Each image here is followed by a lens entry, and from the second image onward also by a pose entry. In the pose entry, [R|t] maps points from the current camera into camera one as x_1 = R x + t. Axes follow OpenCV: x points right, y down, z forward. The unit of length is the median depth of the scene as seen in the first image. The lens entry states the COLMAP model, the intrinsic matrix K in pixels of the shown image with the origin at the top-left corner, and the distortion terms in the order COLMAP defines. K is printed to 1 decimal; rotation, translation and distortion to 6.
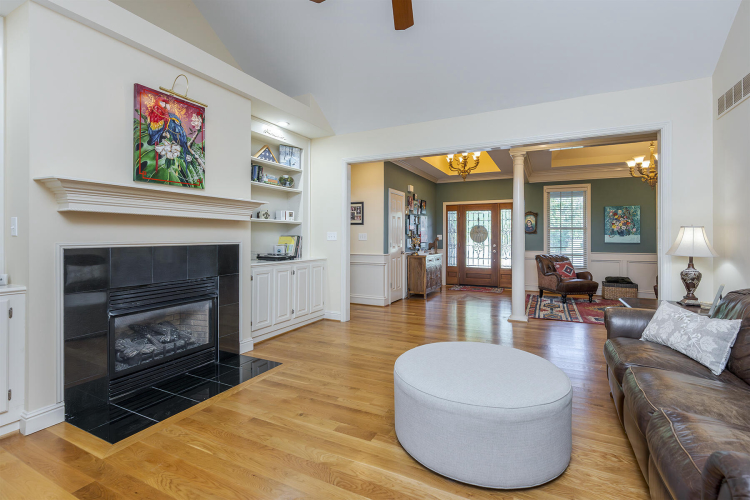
lens RADIAL K [[341.9, 0, 377.5], [0, 341.9, 233.6], [0, 0, 1]] dist [-0.010742, 0.002263]
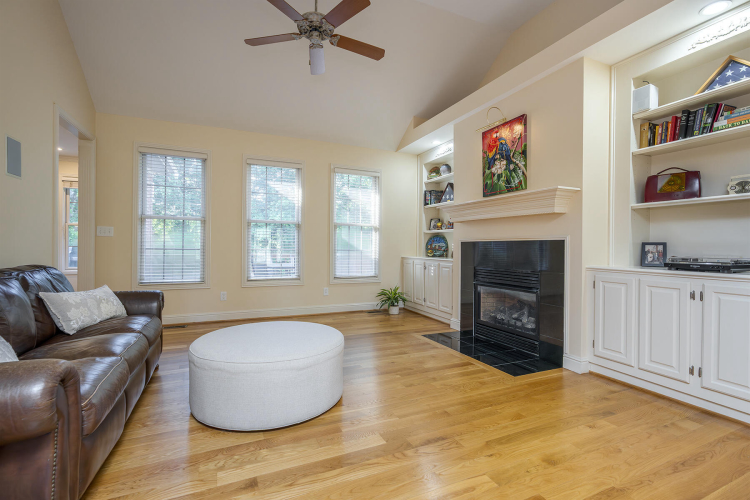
lens RADIAL K [[341.9, 0, 374.5], [0, 341.9, 250.5], [0, 0, 1]] dist [-0.010742, 0.002263]
pose [[-0.634499, 0.002759, -0.772919, 0.527974], [-0.001394, 0.999988, 0.004715, 0.050838], [0.772923, 0.004069, -0.634487, 1.099473]]
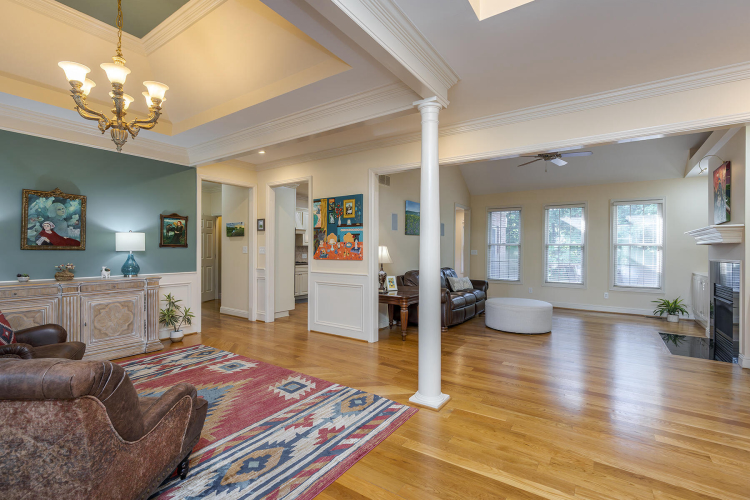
lens RADIAL K [[341.9, 0, 372.6], [0, 341.9, 249.1], [0, 0, 1]] dist [-0.010742, 0.002263]
pose [[-0.989664, -0.010841, 0.142995, 0.575123], [-0.013236, 0.999787, -0.015812, 0.017564], [-0.142793, -0.017541, -0.989597, 2.095061]]
